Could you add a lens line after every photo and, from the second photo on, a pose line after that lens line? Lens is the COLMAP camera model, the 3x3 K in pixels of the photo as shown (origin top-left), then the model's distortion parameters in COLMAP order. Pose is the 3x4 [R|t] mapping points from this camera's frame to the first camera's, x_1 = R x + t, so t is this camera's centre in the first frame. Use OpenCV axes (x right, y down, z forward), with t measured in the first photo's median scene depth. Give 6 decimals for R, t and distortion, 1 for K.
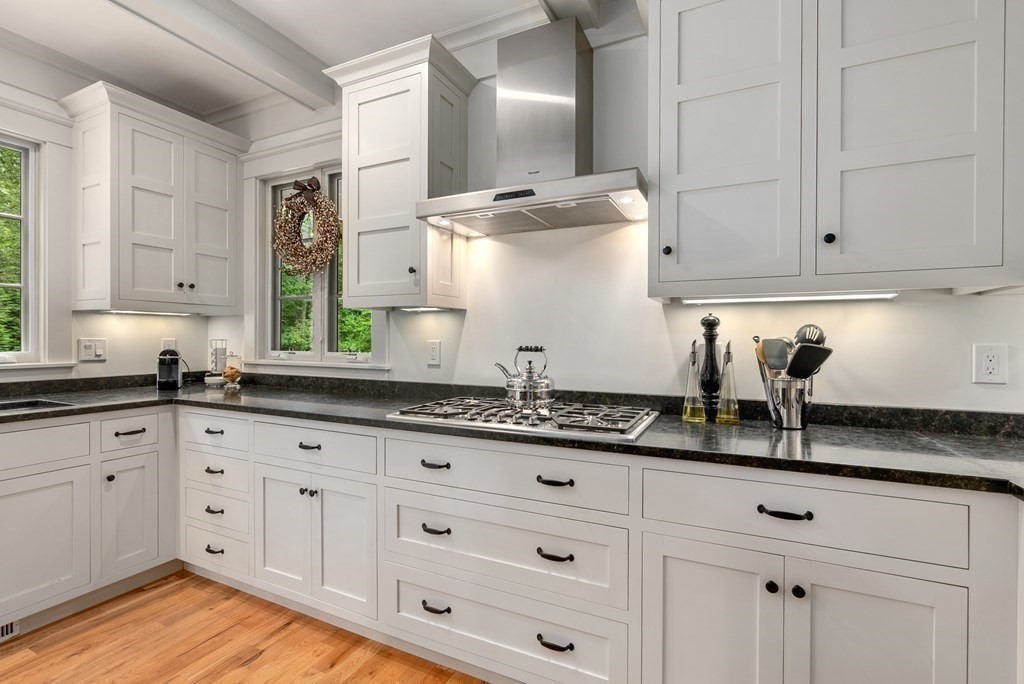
lens RADIAL K [[473.9, 0, 509.6], [0, 473.9, 342.7], [0, 0, 1]] dist [-0.002590, 0.000420]
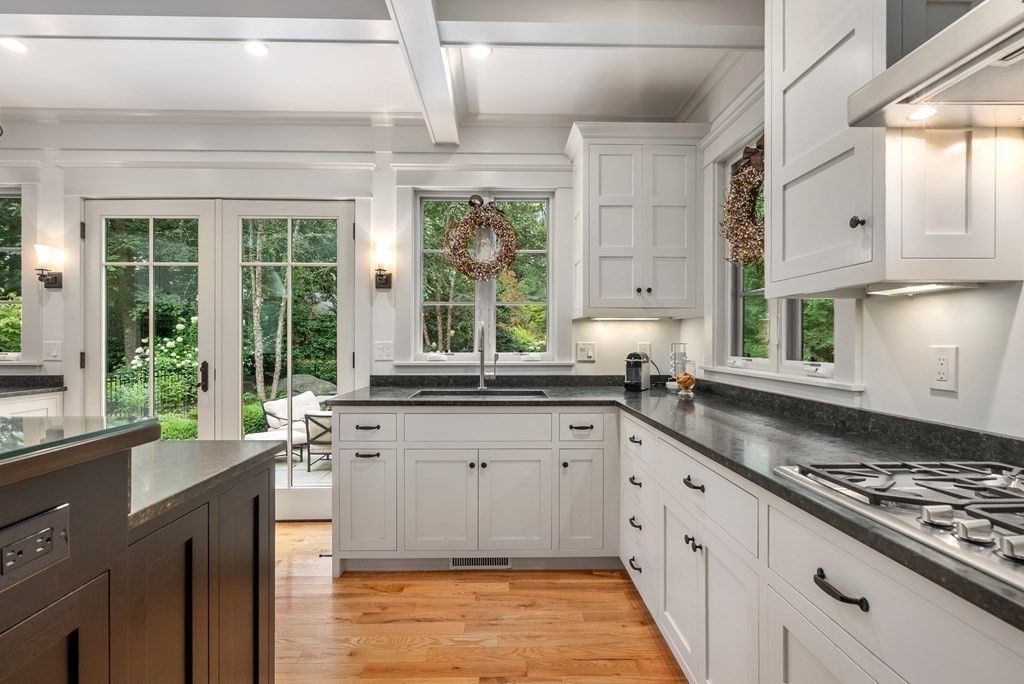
lens RADIAL K [[468.4, 0, 509.4], [0, 468.4, 343.8], [0, 0, 1]] dist [-0.004988, 0.000593]
pose [[0.453900, 0.001101, -0.891052, 0.089173], [-0.006892, 0.999974, -0.002275, -0.001775], [0.891026, 0.007174, 0.453896, 0.316618]]
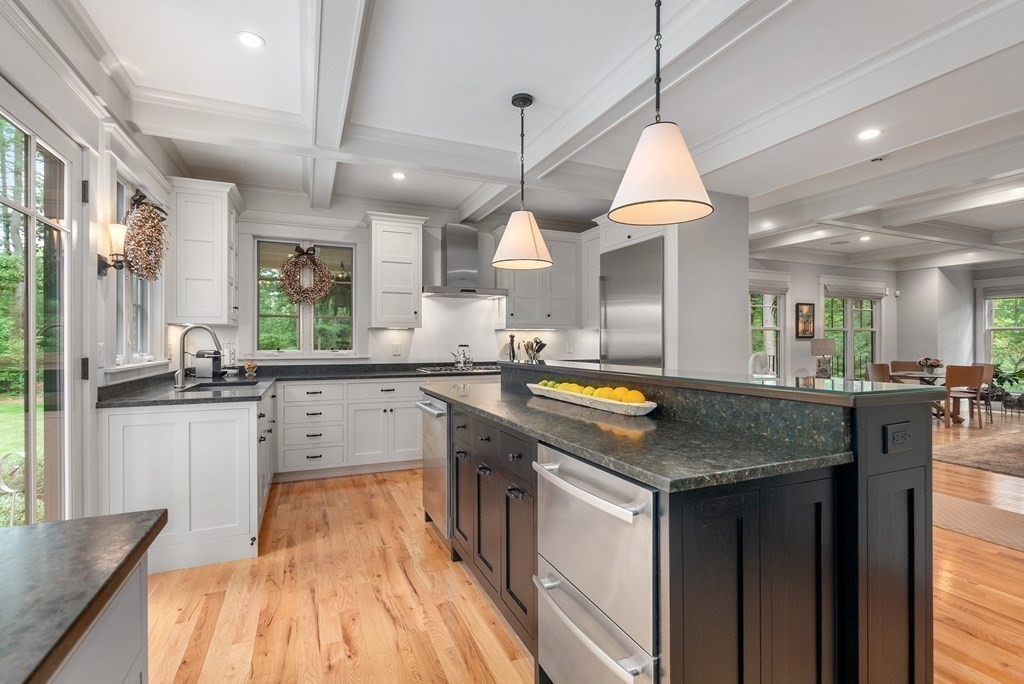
lens RADIAL K [[473.9, 0, 509.6], [0, 473.9, 342.7], [0, 0, 1]] dist [-0.002590, 0.000420]
pose [[0.654472, -0.006342, 0.756059, -1.406942], [0.009888, 0.999951, -0.000171, -0.000451], [-0.756021, 0.007588, 0.654503, -0.734675]]
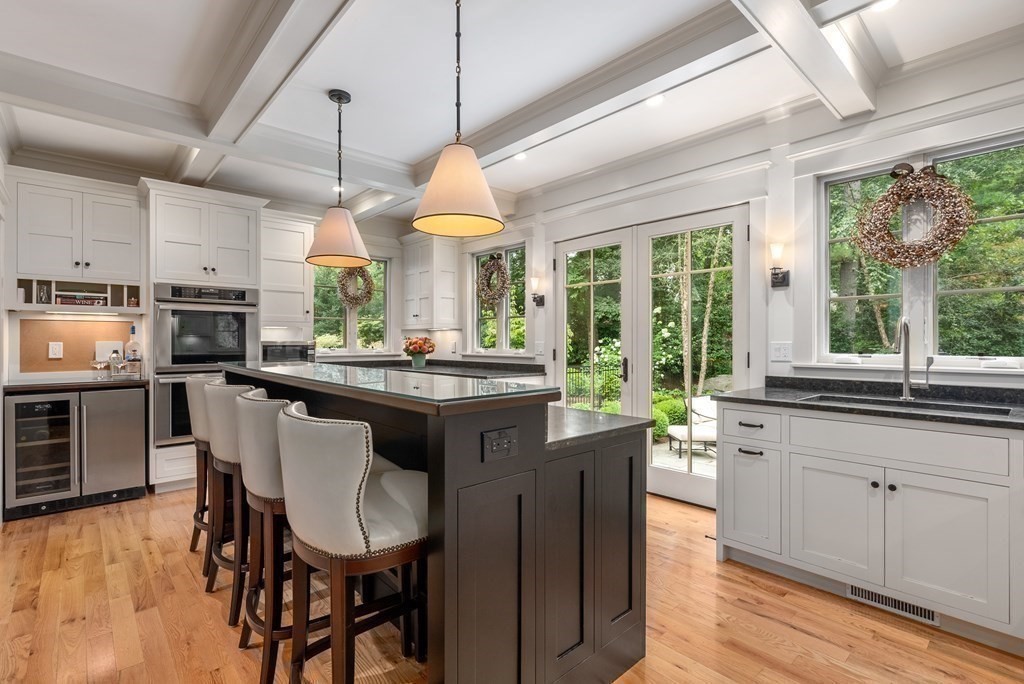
lens RADIAL K [[473.9, 0, 509.6], [0, 473.9, 342.7], [0, 0, 1]] dist [-0.002590, 0.000420]
pose [[-0.378259, -0.001604, -0.925698, 0.223703], [-0.009416, 0.999953, 0.002115, -0.001612], [0.925652, 0.009517, -0.378257, 0.403274]]
